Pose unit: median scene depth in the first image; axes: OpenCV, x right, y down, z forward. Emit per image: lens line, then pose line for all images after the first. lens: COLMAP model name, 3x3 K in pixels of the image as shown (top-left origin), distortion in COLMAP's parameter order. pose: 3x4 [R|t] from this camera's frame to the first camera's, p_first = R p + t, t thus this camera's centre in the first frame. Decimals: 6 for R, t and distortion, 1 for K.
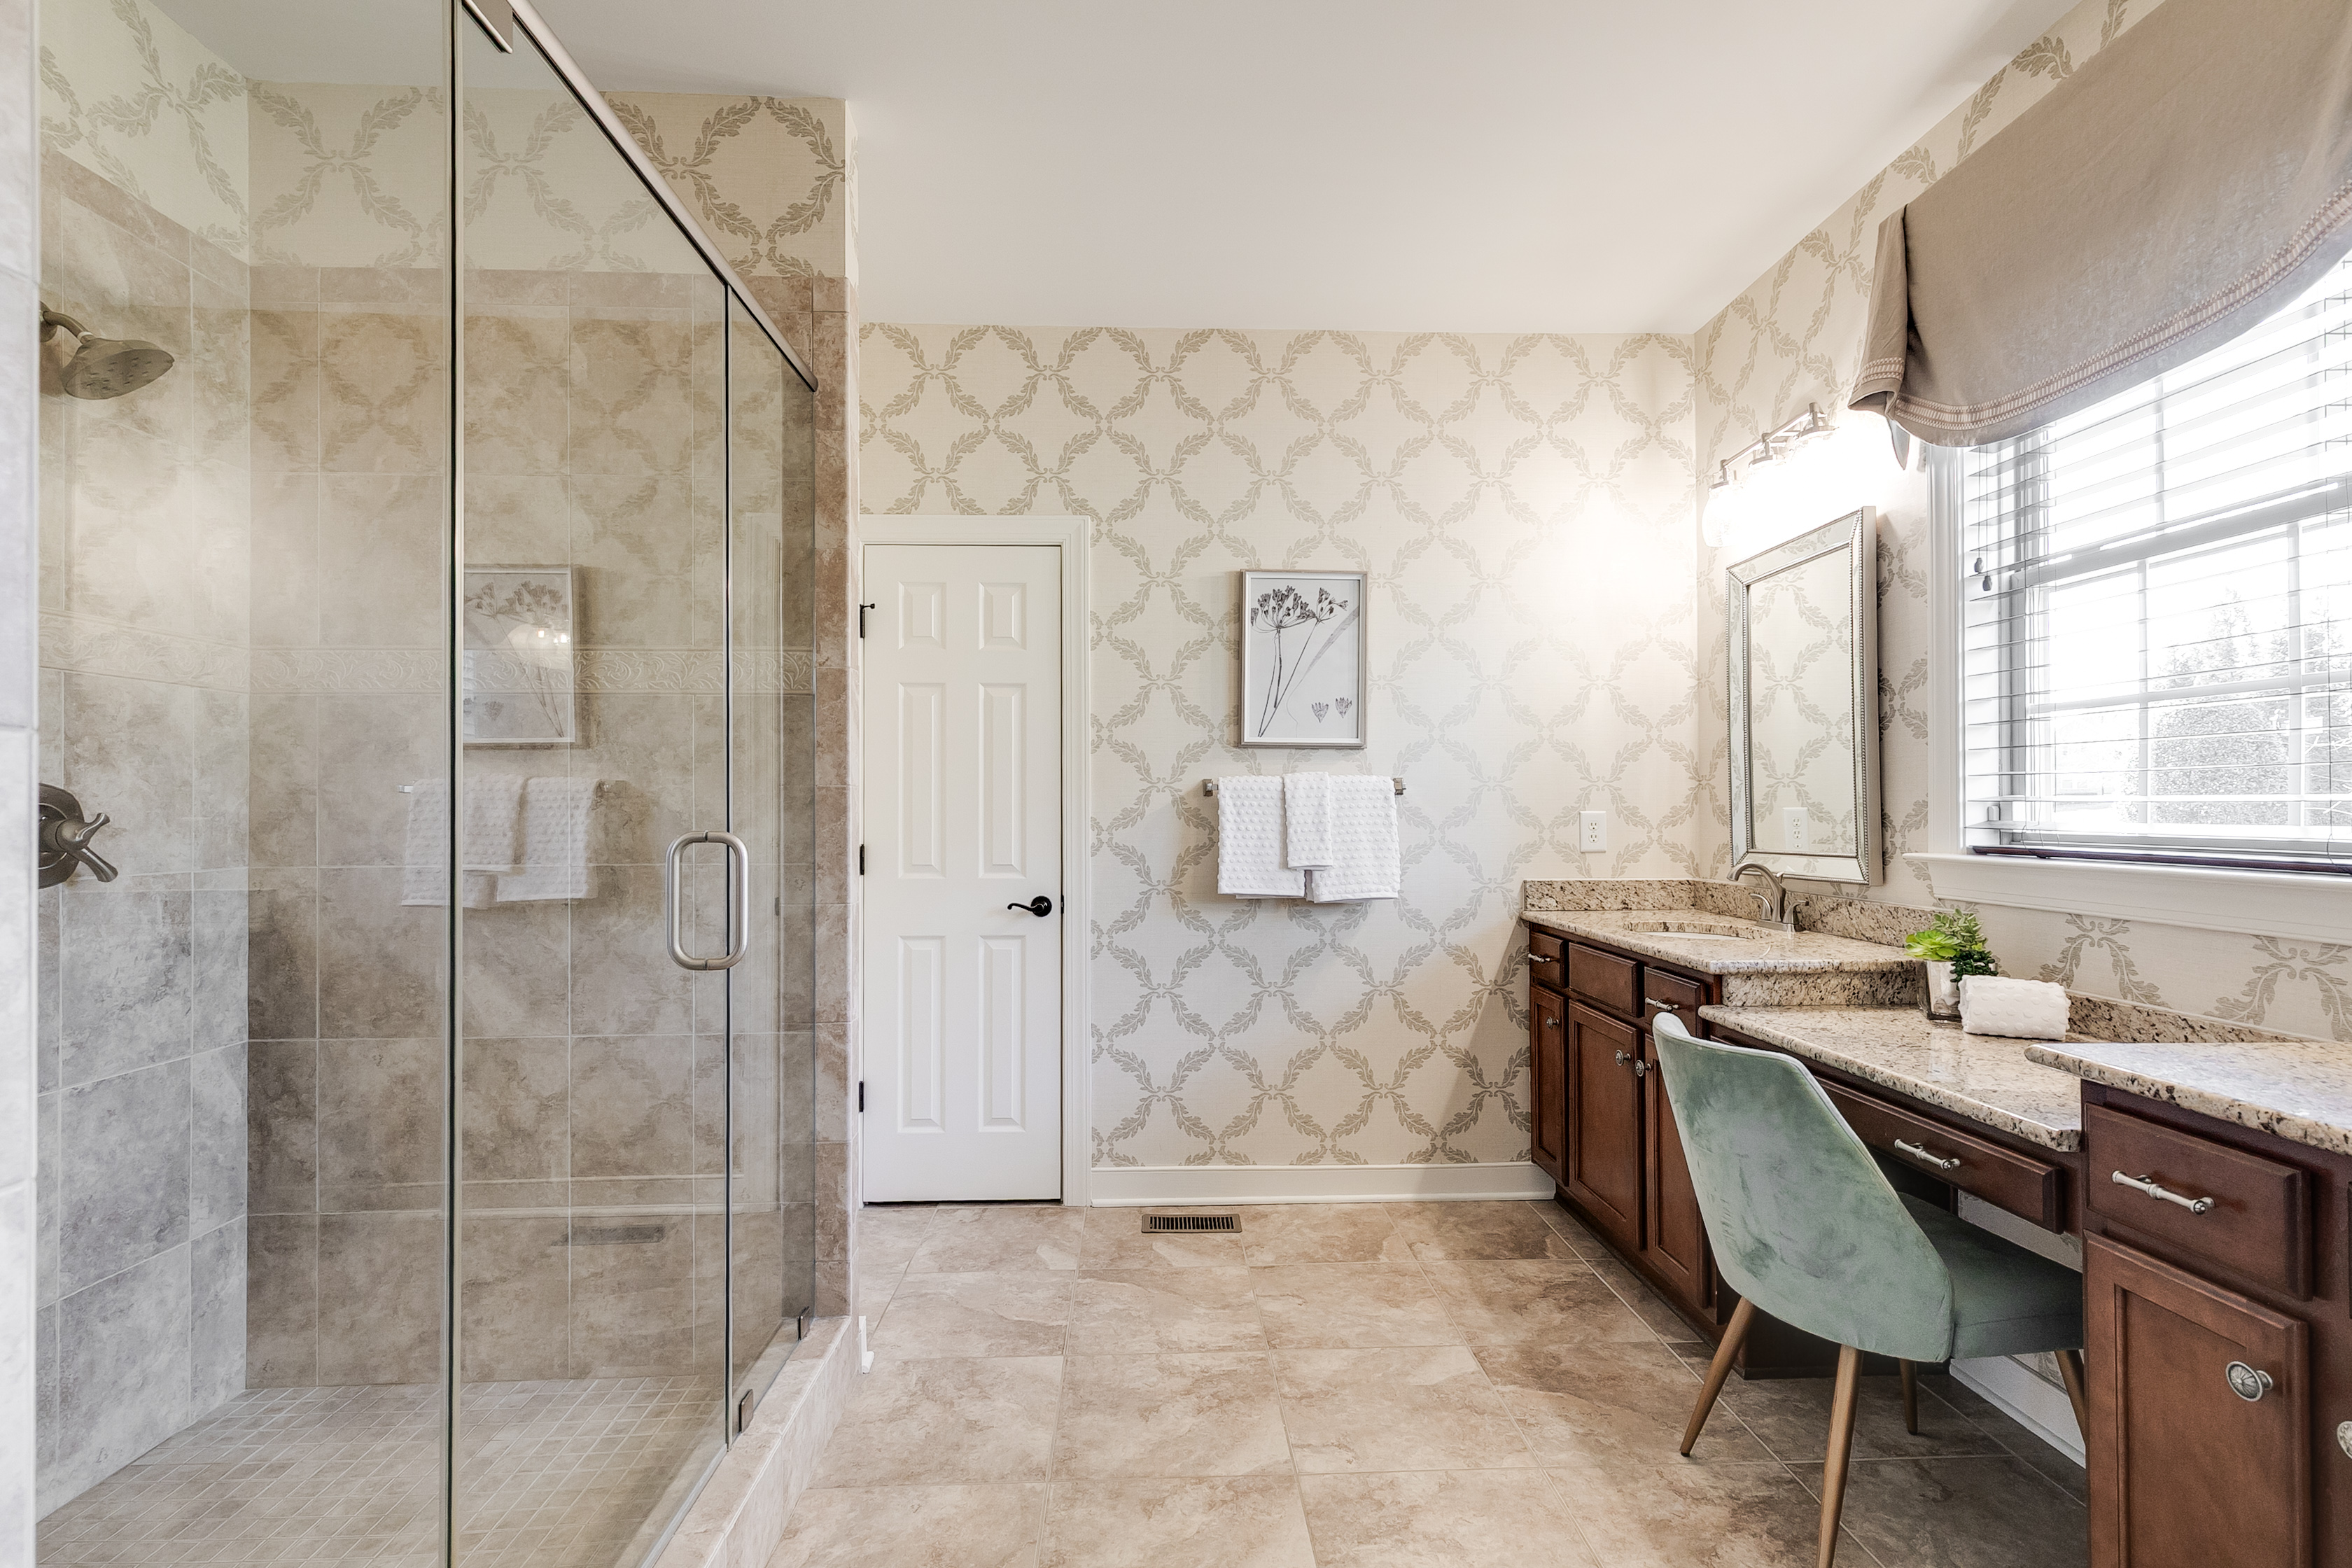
lens RADIAL K [[1067.4, 0, 1162.9], [0, 1067.4, 794.2], [0, 0, 1]] dist [0.003357, -0.000687]
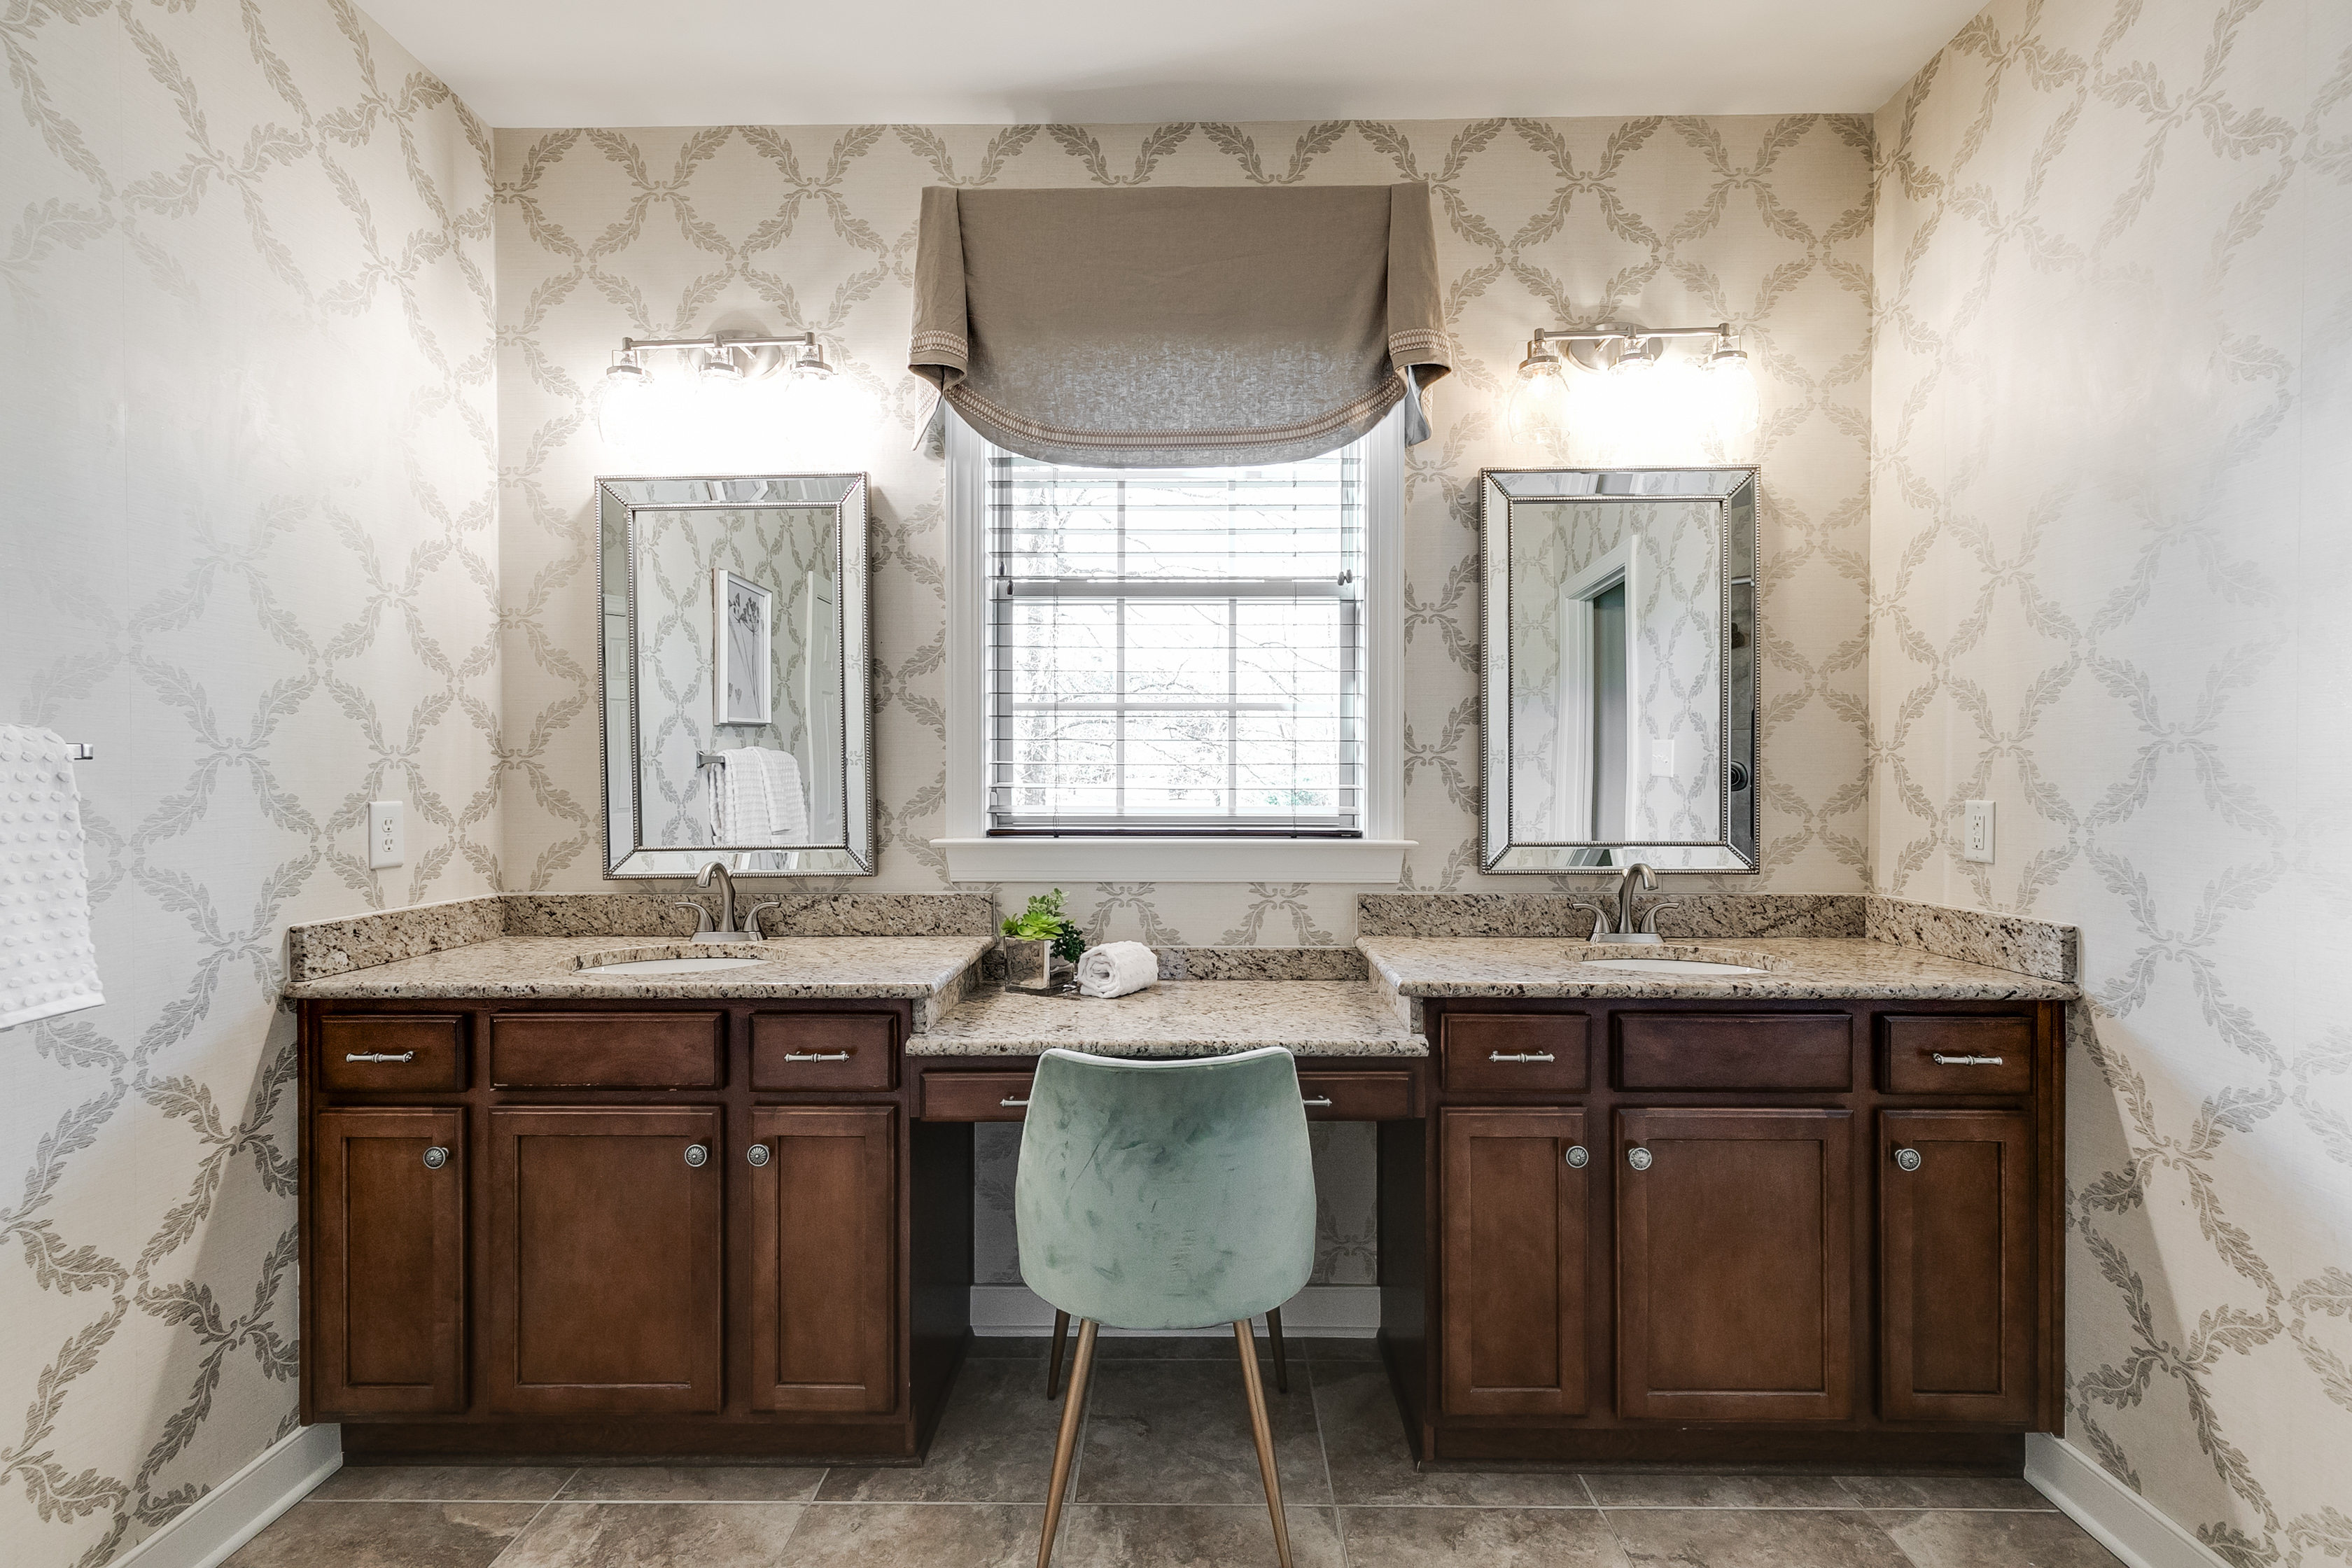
lens RADIAL K [[1067.4, 0, 1166.1], [0, 1067.4, 785.4], [0, 0, 1]] dist [0.003357, -0.000687]
pose [[0.034056, -0.002041, 0.999418, -0.202385], [-0.012267, 0.999922, 0.002460, -0.000367], [-0.999345, -0.012344, 0.034028, 0.528260]]
